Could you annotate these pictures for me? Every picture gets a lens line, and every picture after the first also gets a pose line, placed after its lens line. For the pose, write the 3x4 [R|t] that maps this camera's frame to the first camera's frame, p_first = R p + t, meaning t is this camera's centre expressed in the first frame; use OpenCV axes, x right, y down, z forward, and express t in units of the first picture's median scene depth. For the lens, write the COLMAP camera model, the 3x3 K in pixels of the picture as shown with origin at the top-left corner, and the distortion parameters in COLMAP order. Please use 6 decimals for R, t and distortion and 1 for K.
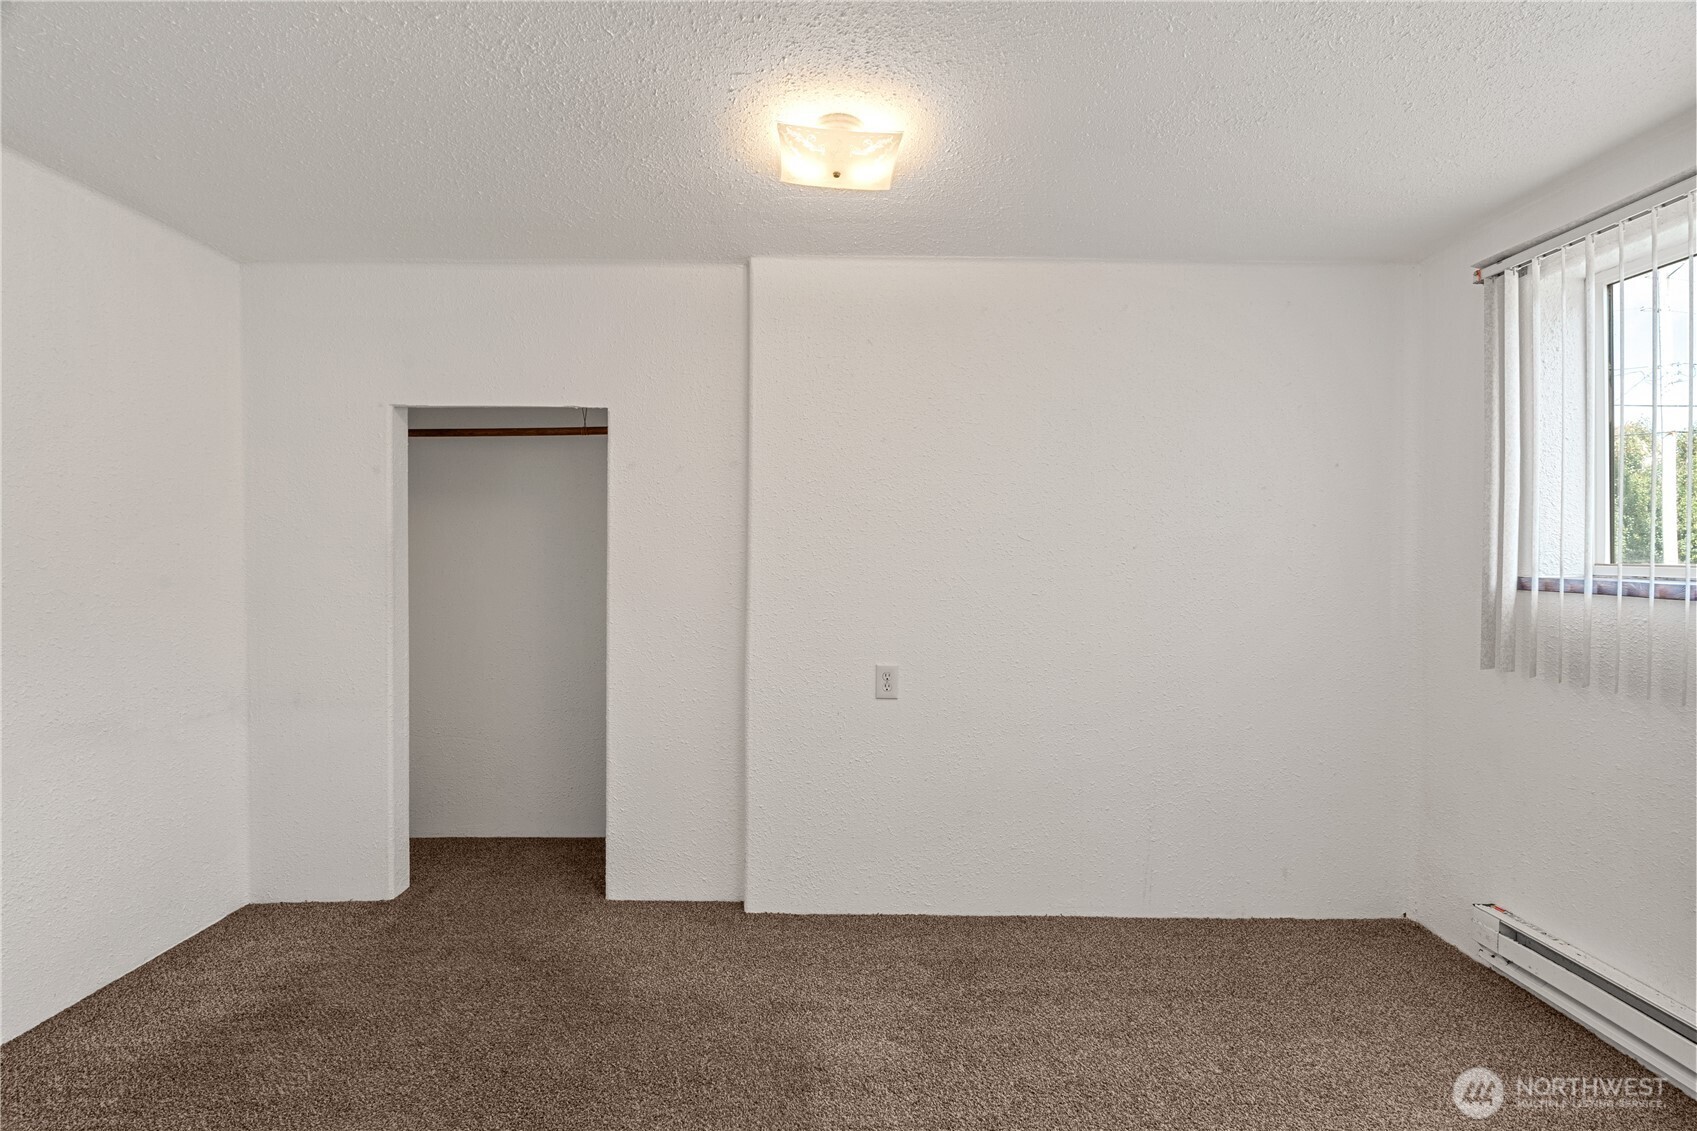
lens RADIAL K [[763.6, 0, 848.5], [0, 763.6, 565.5], [0, 0, 1]] dist [-0.003570, 0.003627]
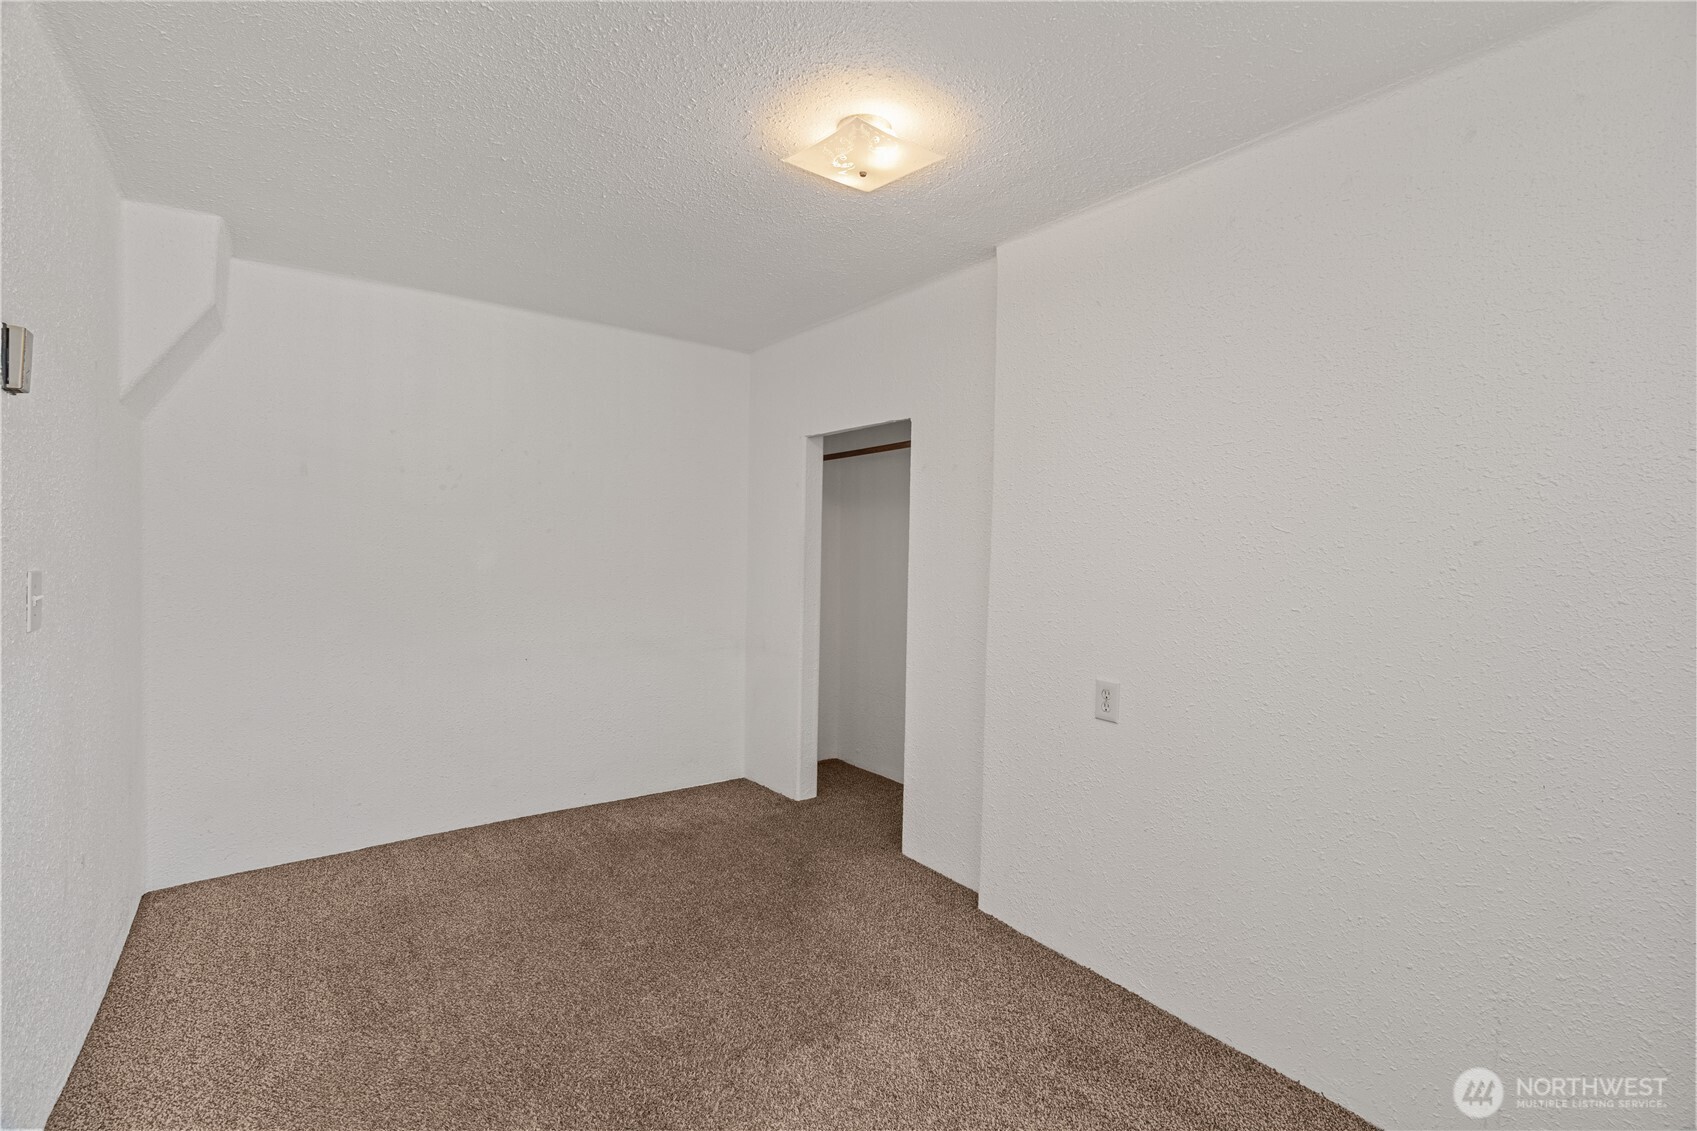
lens RADIAL K [[763.6, 0, 848.5], [0, 763.6, 565.5], [0, 0, 1]] dist [-0.003570, 0.003627]
pose [[0.599106, 0.026518, -0.800231, 0.549622], [-0.026457, 0.999561, 0.013316, -0.001528], [0.800233, 0.013195, 0.599544, 0.260564]]
